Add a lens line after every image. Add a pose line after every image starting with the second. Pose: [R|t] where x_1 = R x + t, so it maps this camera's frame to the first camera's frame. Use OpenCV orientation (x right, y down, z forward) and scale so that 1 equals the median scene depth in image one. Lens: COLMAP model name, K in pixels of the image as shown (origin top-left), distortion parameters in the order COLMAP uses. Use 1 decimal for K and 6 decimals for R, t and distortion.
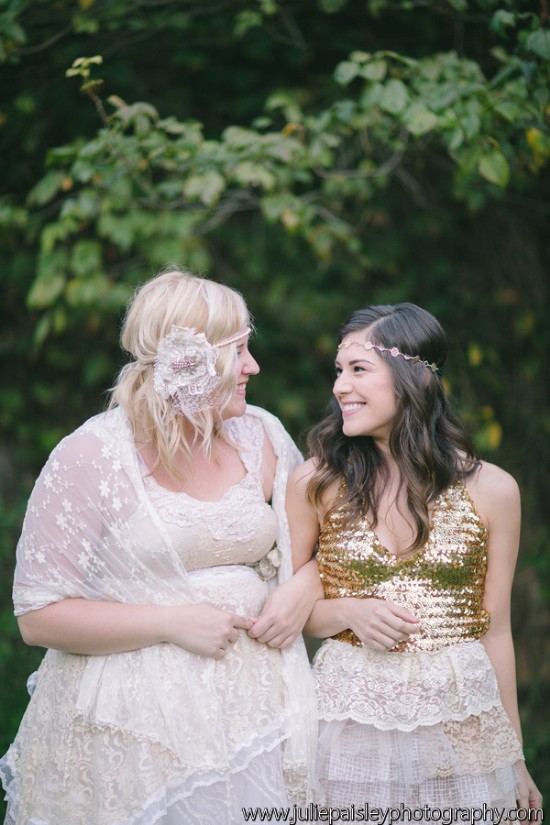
lens RADIAL K [[1916.6, 0, 275.0], [0, 1916.6, 412.5], [0, 0, 1]] dist [-0.139889, -0.146213]
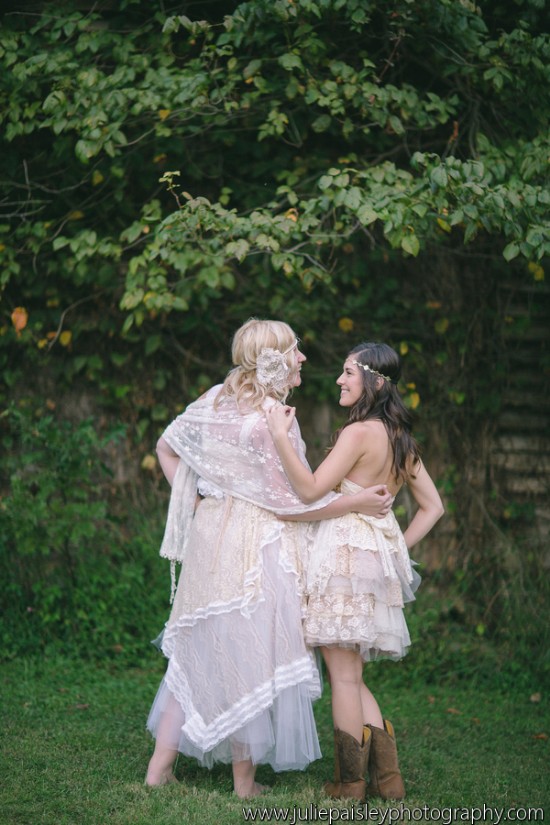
lens RADIAL K [[1916.6, 0, 275.0], [0, 1916.6, 412.5], [0, 0, 1]] dist [-0.139889, -0.146213]
pose [[0.999248, 0.038513, 0.004555, -0.005936], [-0.038636, 0.998775, 0.030919, -0.026828], [-0.003358, -0.031071, 0.999512, -0.658407]]
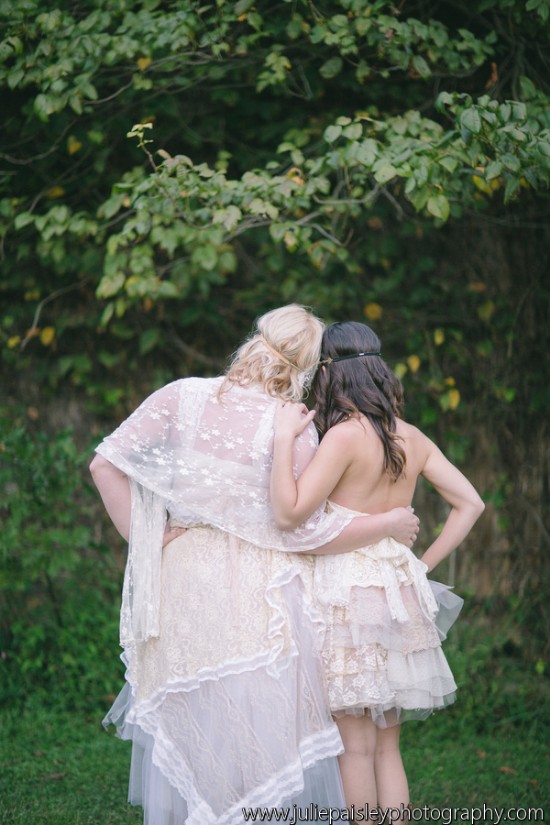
lens RADIAL K [[1916.6, 0, 275.0], [0, 1916.6, 412.5], [0, 0, 1]] dist [-0.139889, -0.146213]
pose [[0.999364, 0.016029, -0.031860, 0.042153], [-0.015119, 0.999477, 0.028593, -0.017311], [0.032301, -0.028093, 0.999083, -0.360309]]
